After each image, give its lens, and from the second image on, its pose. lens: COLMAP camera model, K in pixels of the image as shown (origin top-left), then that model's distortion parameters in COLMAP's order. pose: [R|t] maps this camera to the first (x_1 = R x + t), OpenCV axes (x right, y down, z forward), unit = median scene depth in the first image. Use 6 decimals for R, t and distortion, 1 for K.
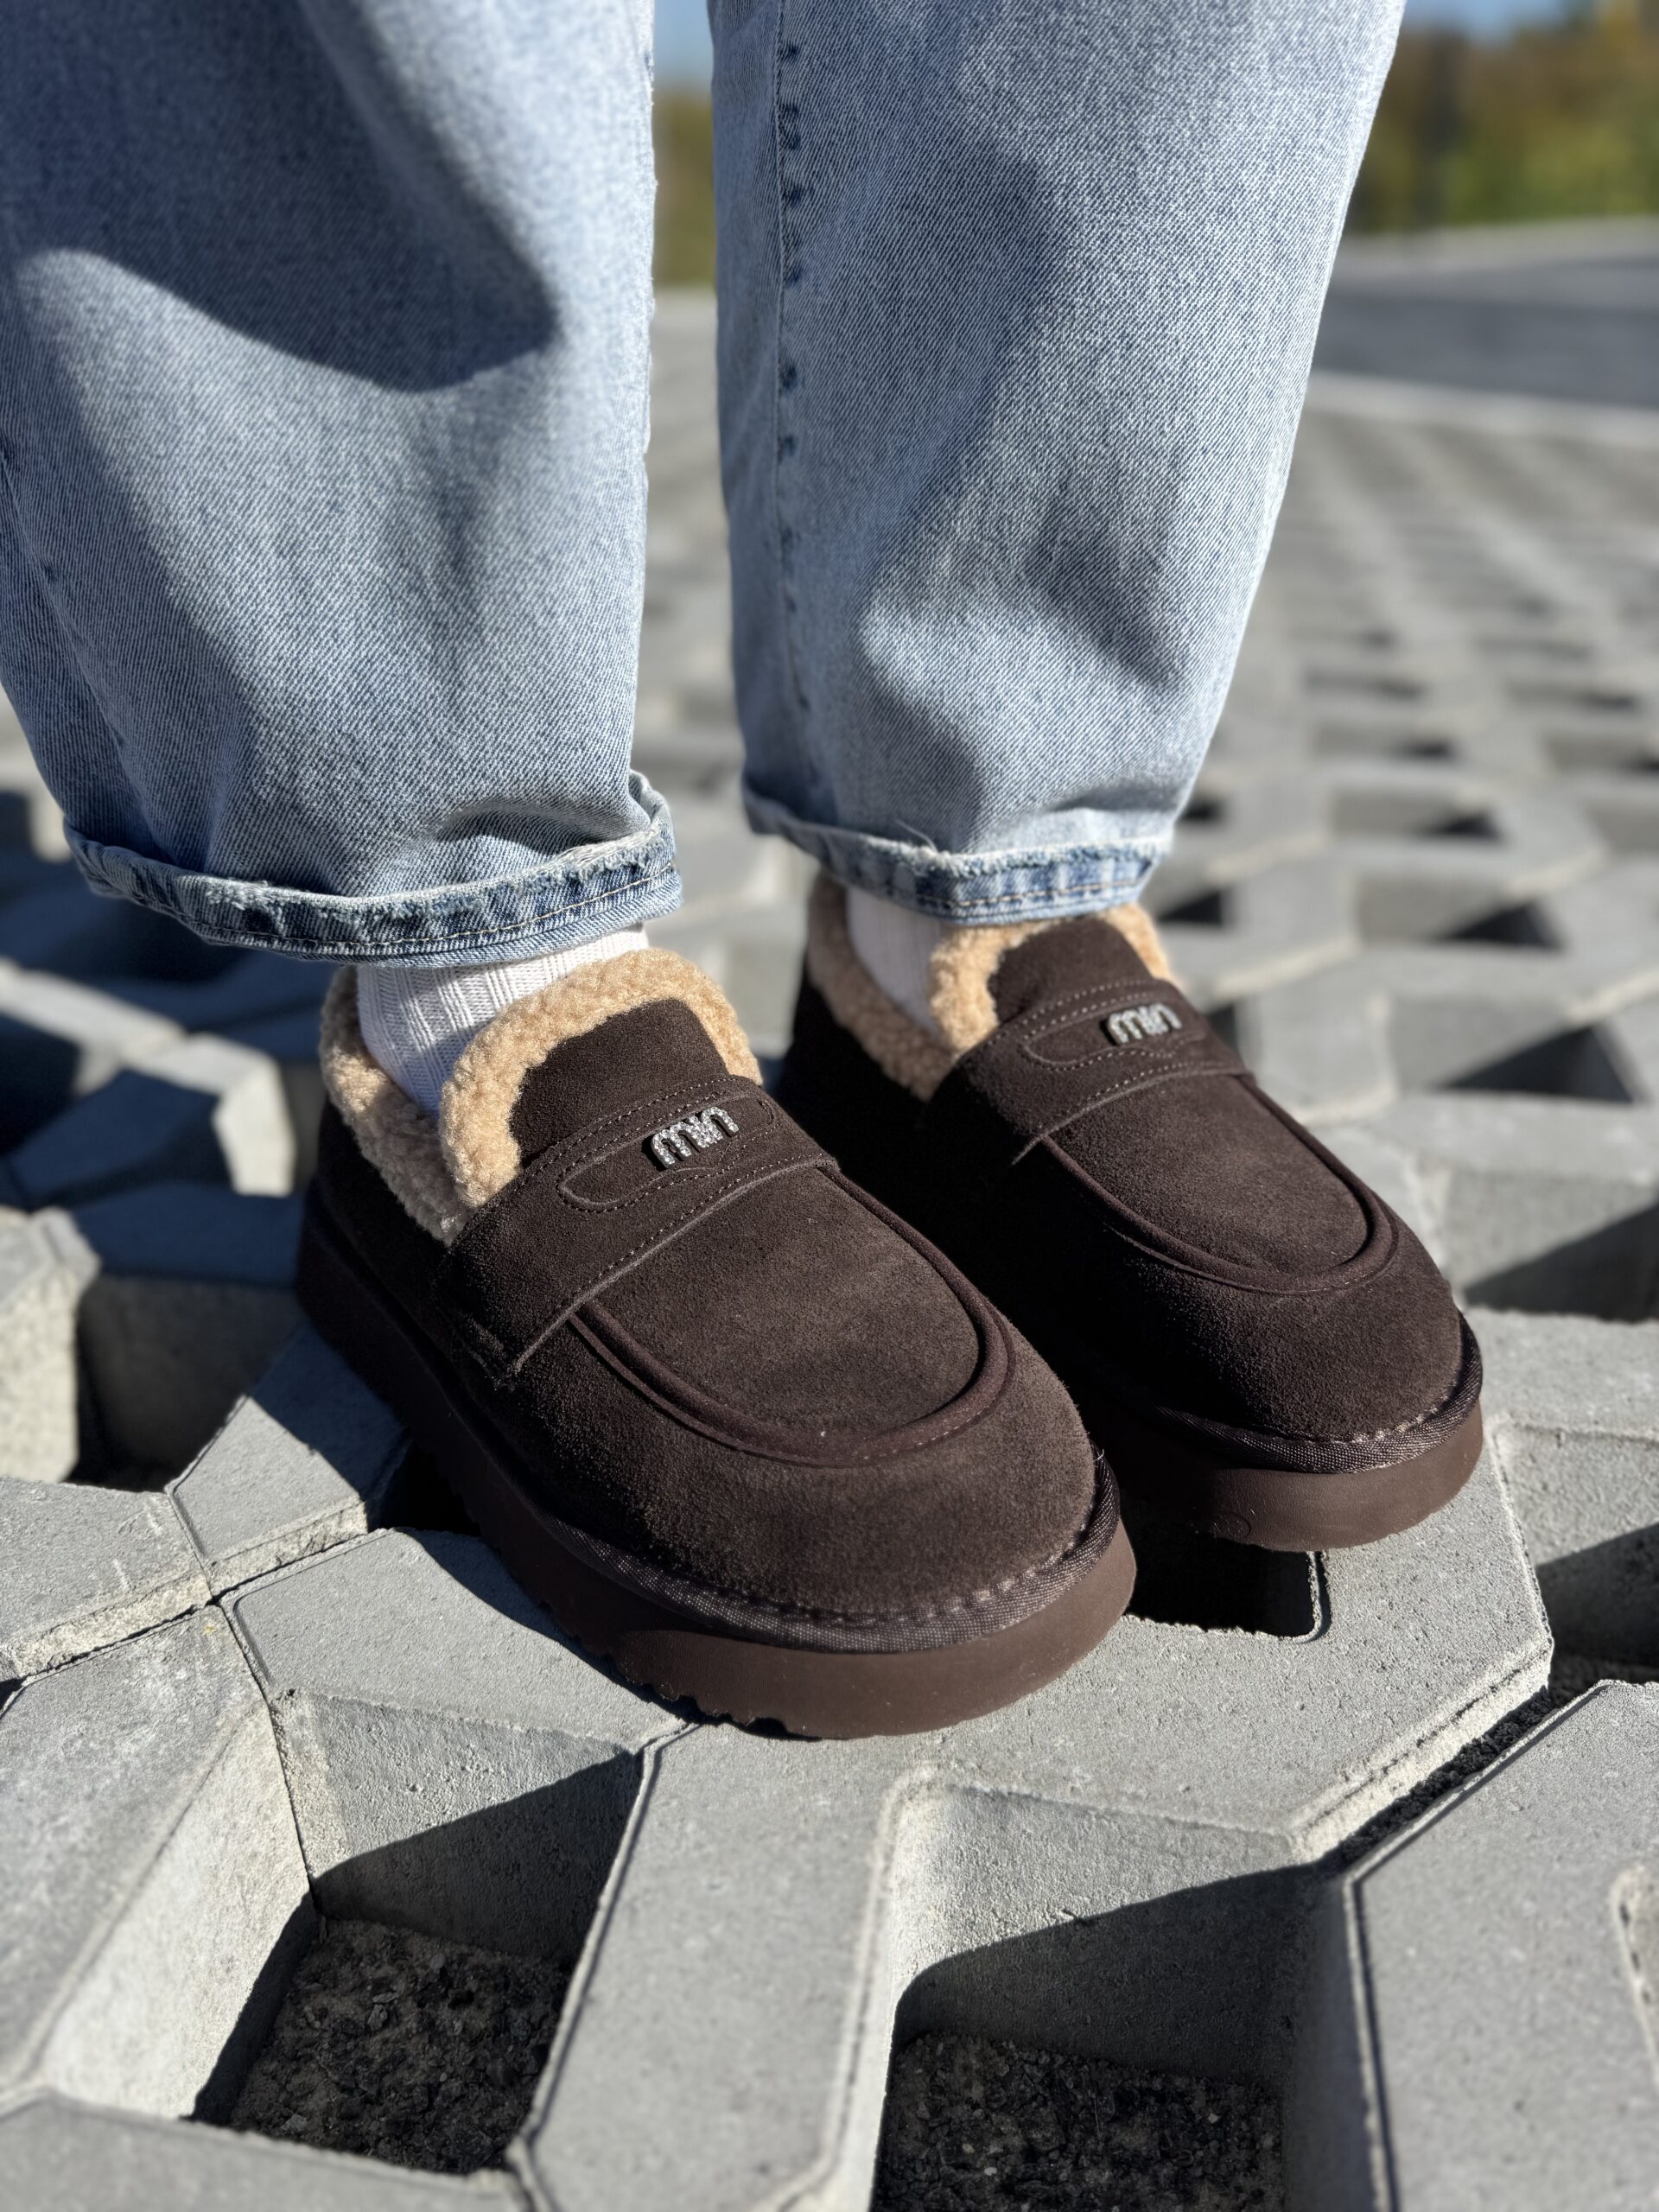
lens RADIAL K [[1585.9, 0, 831.9], [0, 1585.9, 1076.9], [0, 0, 1]] dist [-0.006388, -0.008307]
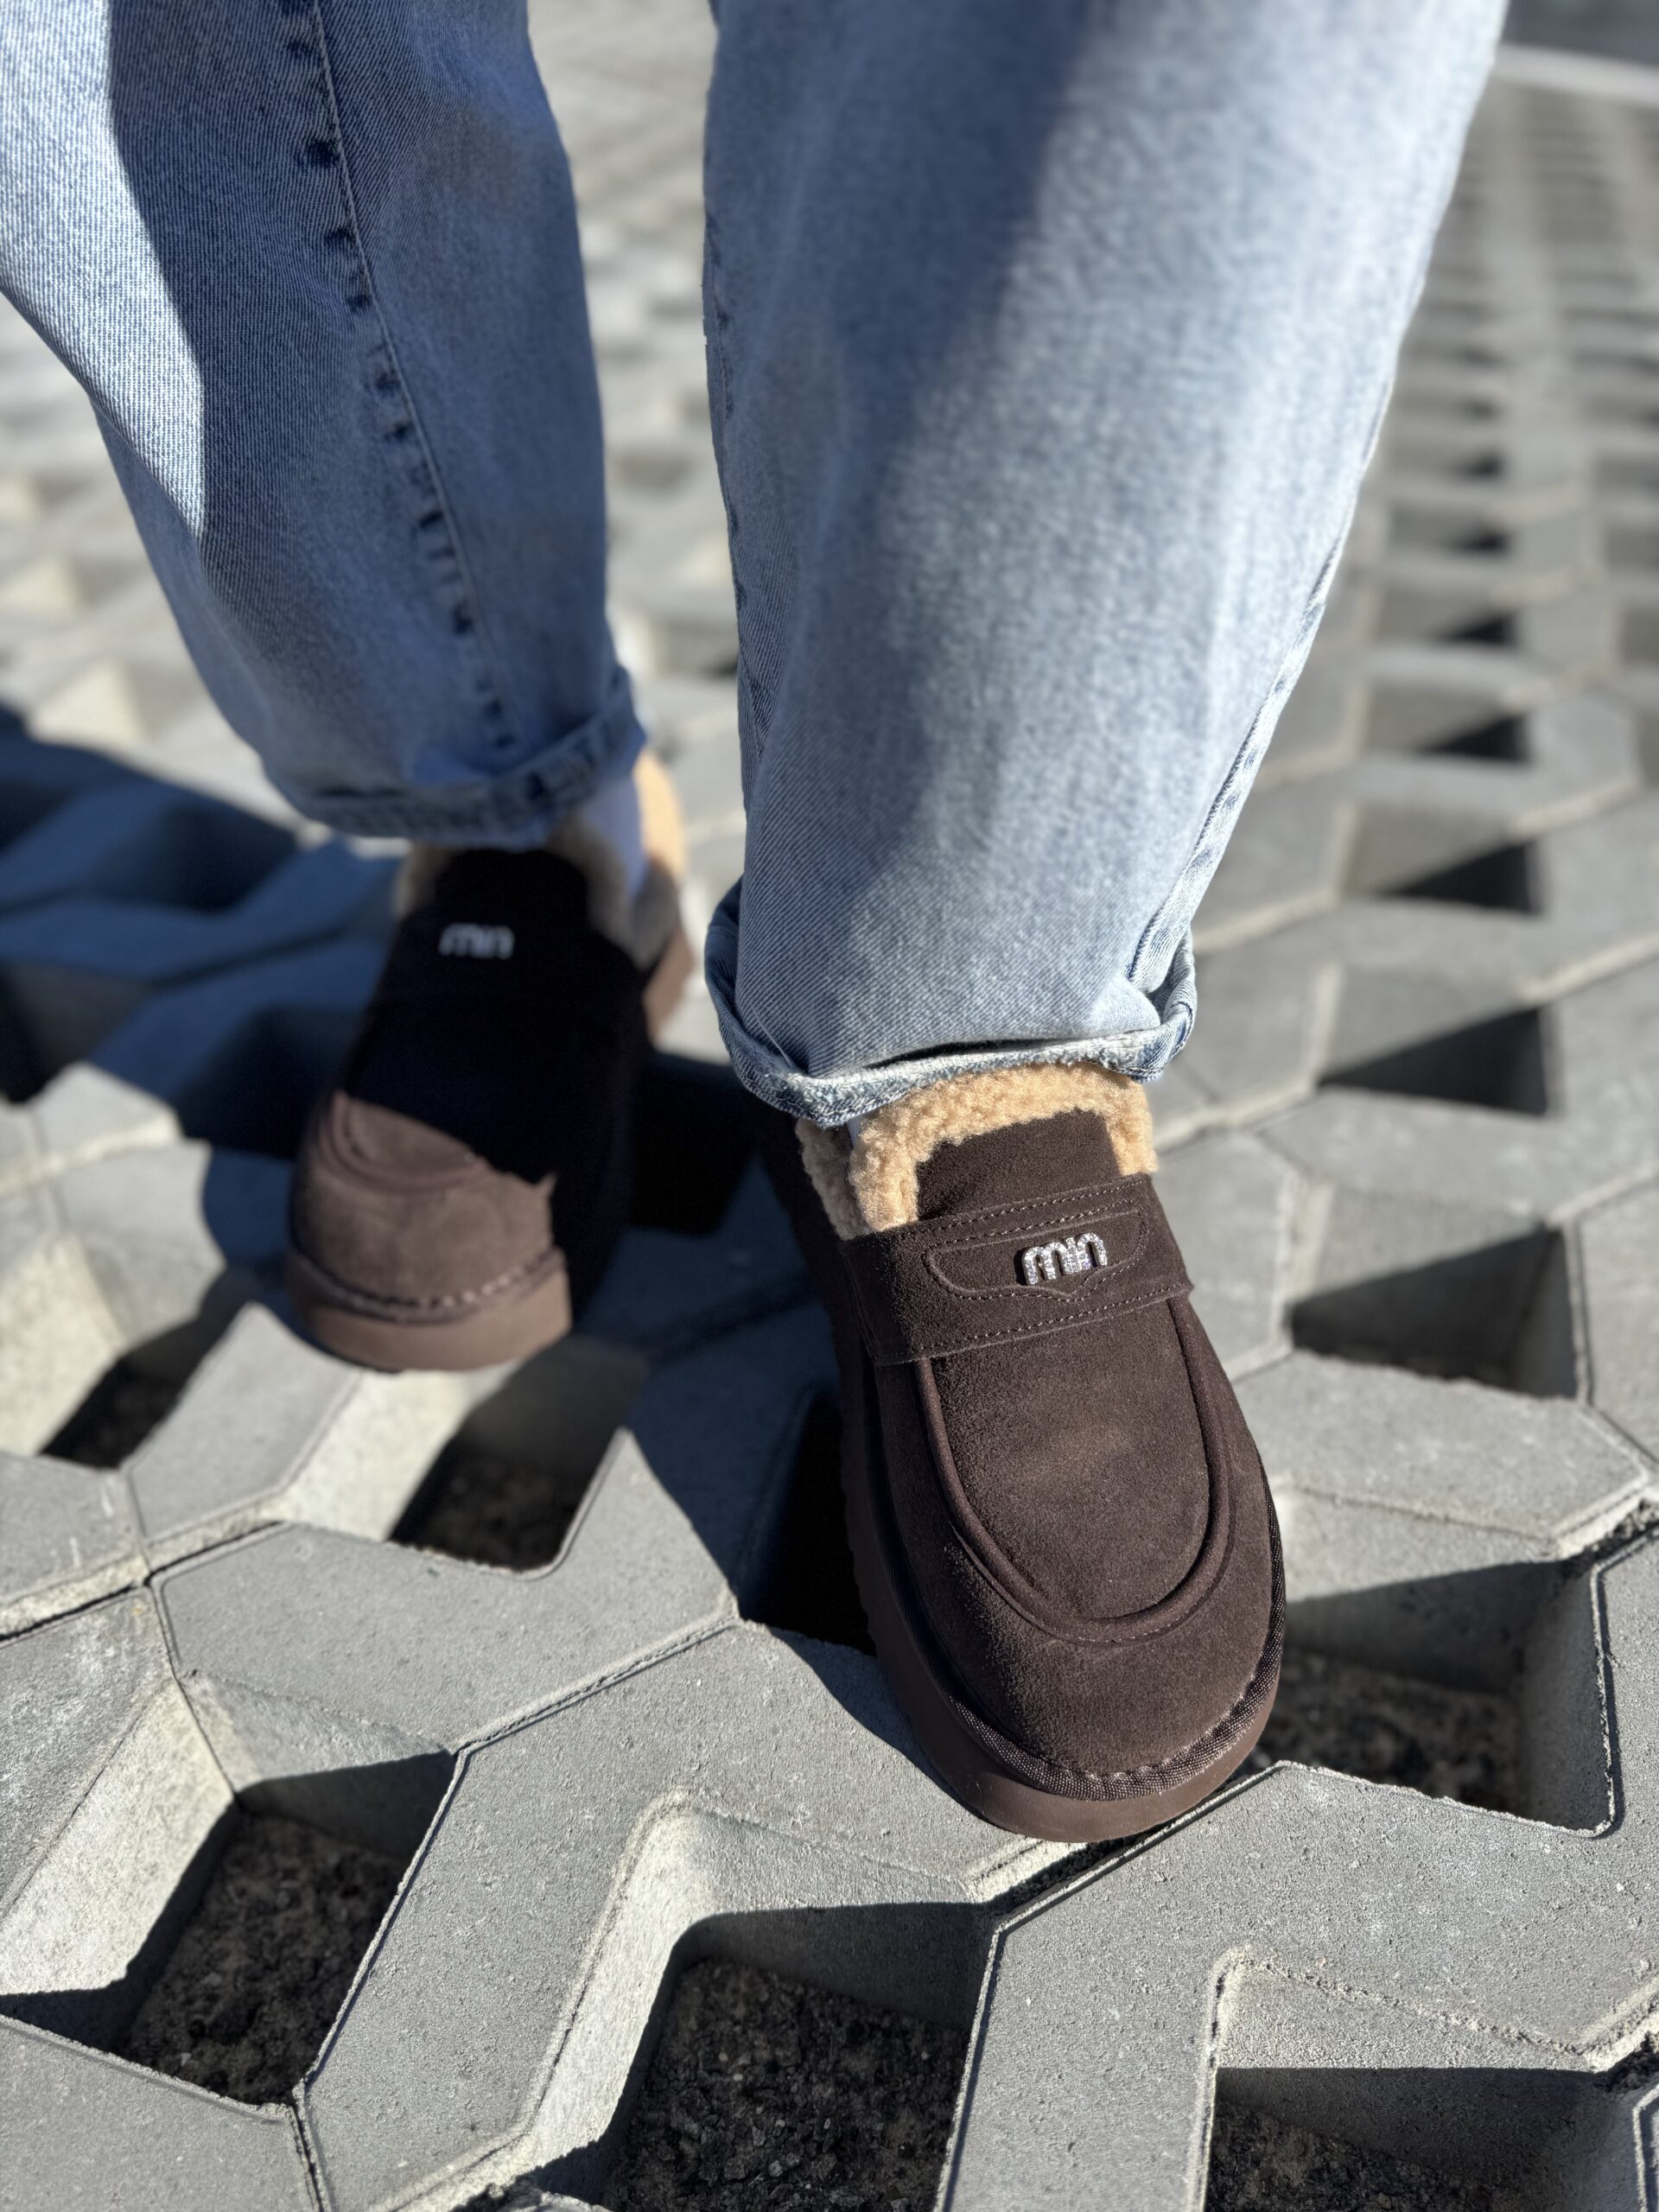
lens RADIAL K [[1589.6, 0, 832.4], [0, 1589.6, 1063.4], [0, 0, 1]] dist [0.013792, -0.035368]
pose [[0.993153, 0.045675, -0.107520, 0.268801], [-0.024723, 0.981729, 0.188673, -0.329721], [0.114173, -0.184723, 0.976136, -0.072046]]
